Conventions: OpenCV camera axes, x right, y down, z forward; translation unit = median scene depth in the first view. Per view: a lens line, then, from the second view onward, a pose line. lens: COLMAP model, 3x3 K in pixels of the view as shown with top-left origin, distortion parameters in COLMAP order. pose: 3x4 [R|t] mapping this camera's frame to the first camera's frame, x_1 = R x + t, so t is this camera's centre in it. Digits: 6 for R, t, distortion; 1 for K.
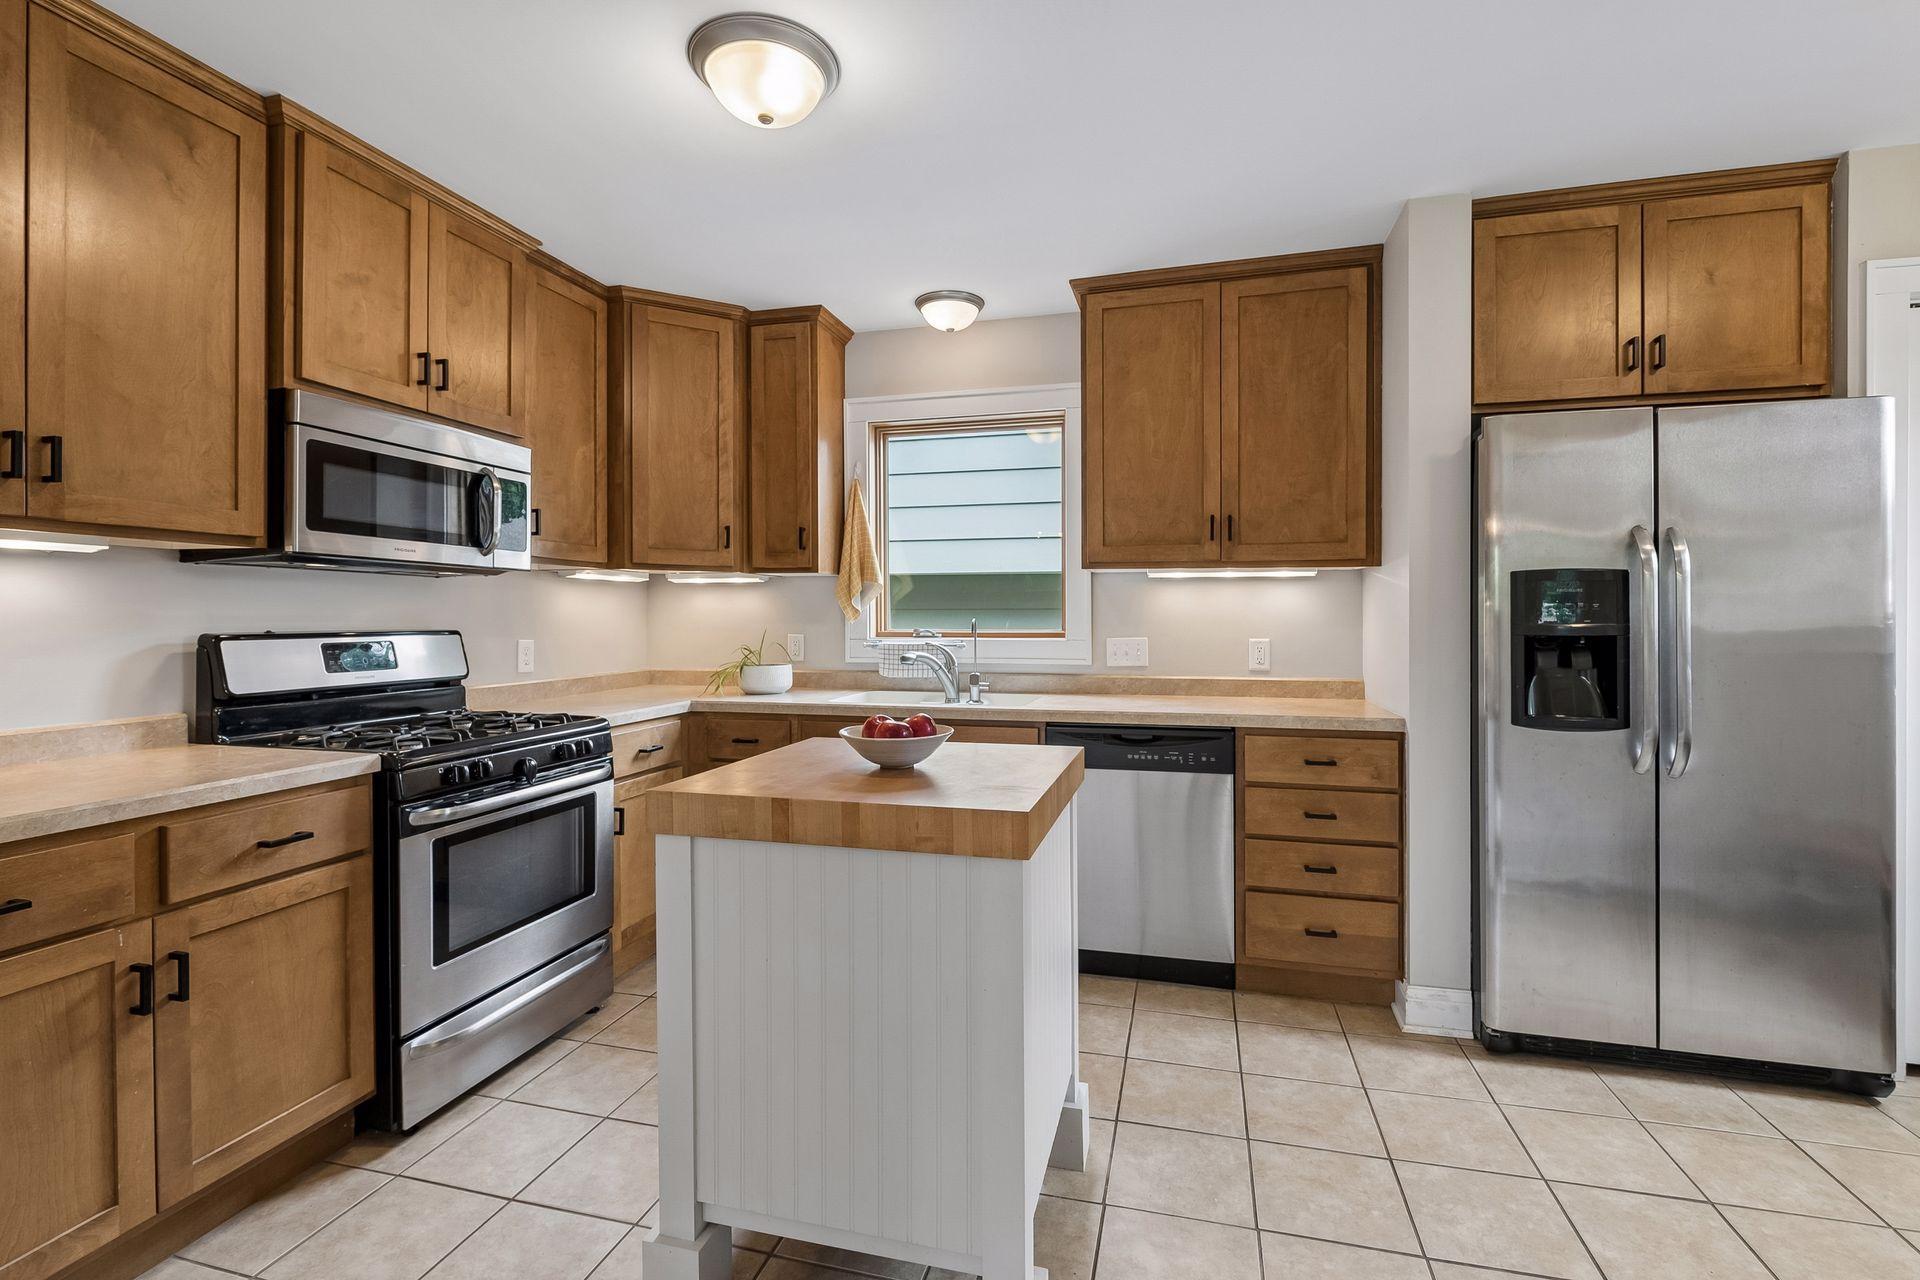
lens RADIAL K [[903.1, 0, 968.2], [0, 903.1, 621.8], [0, 0, 1]] dist [0.007923, -0.001378]
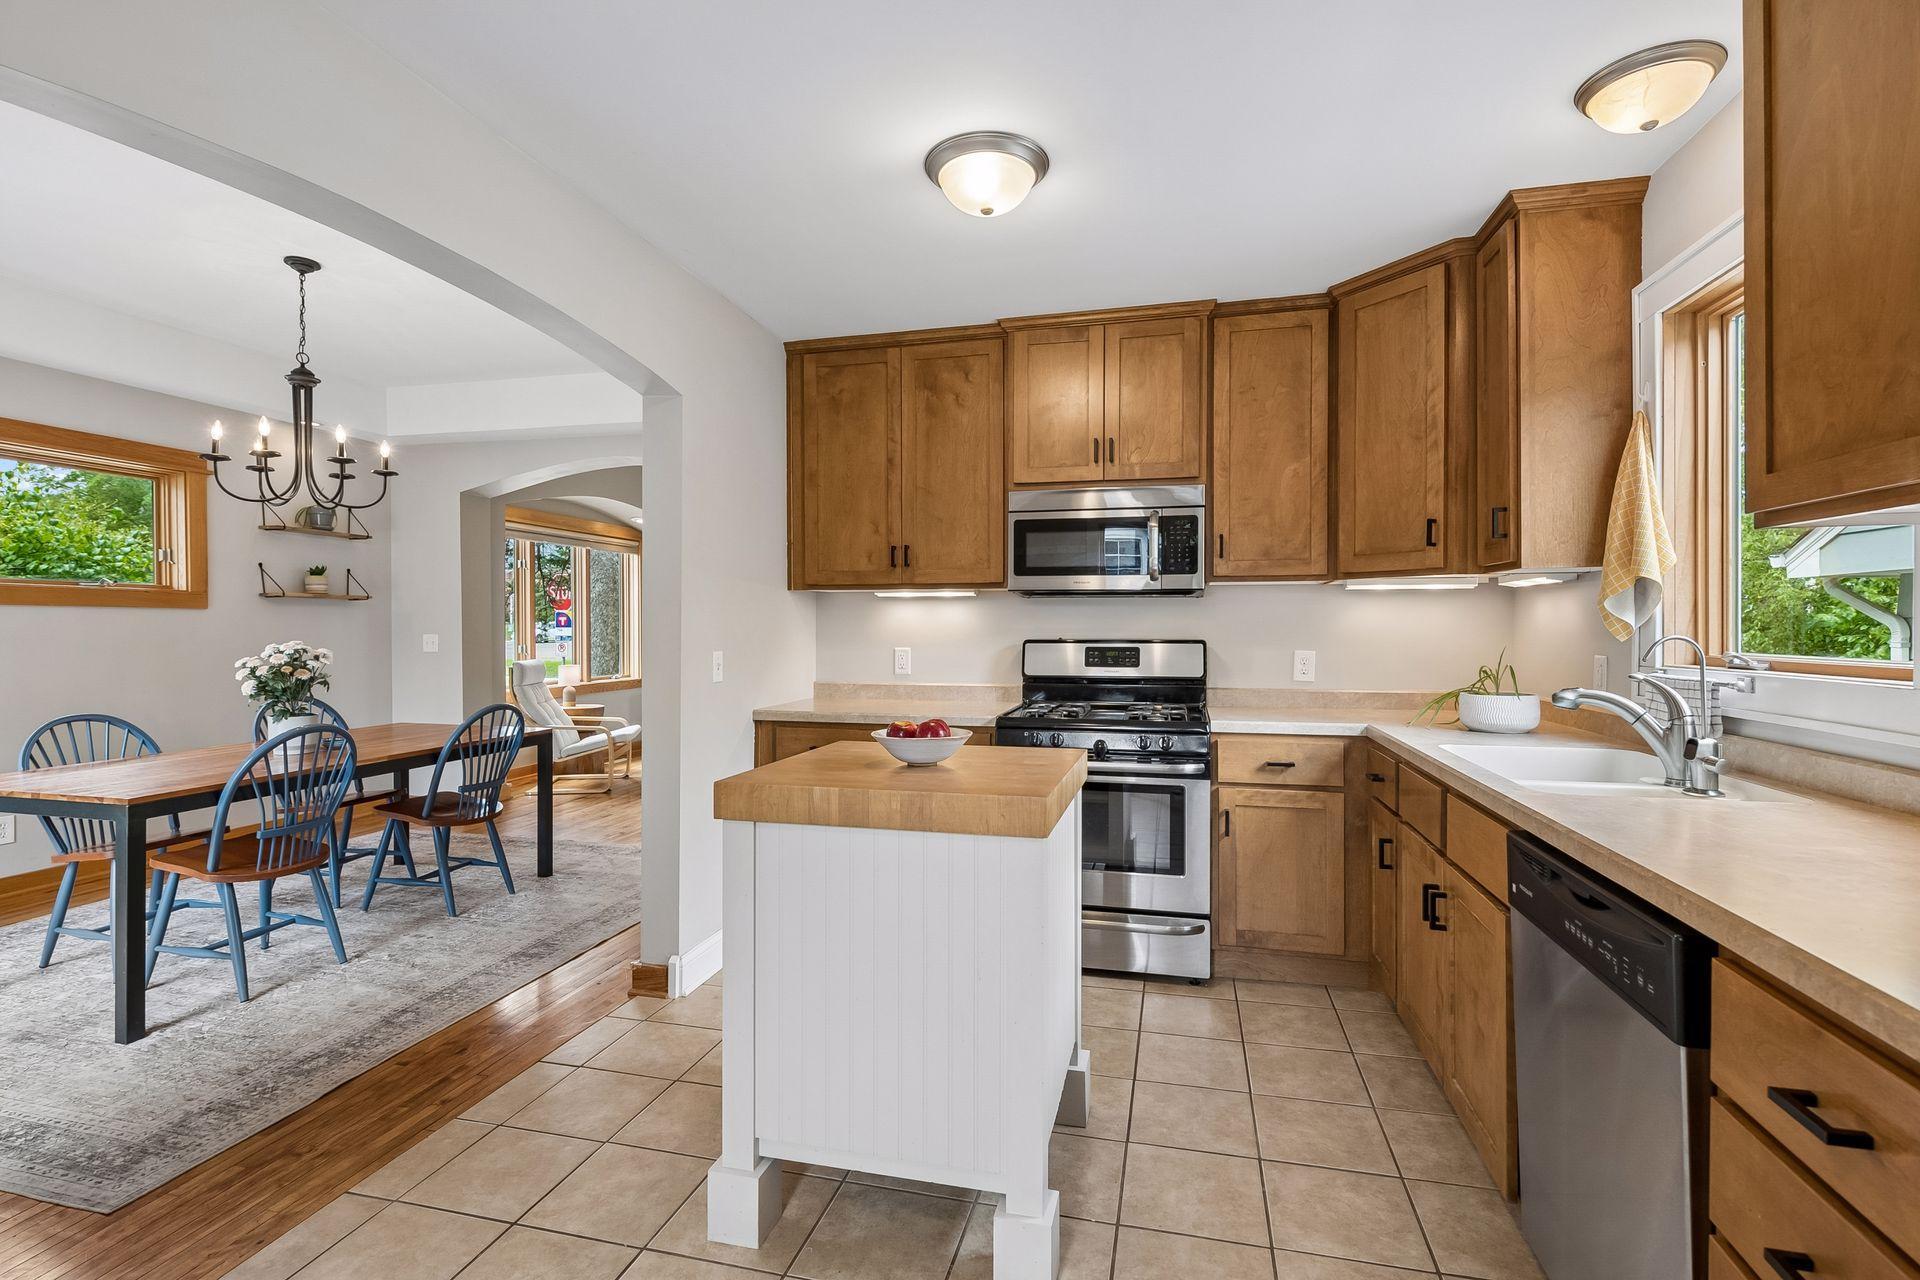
lens RADIAL K [[903.1, 0, 964.3], [0, 903.1, 636.5], [0, 0, 1]] dist [0.007923, -0.001378]
pose [[-0.018761, 0.015230, -0.999708, 0.664874], [-0.002917, 0.999879, 0.015287, -0.012906], [0.999820, 0.003203, -0.018714, 0.699921]]
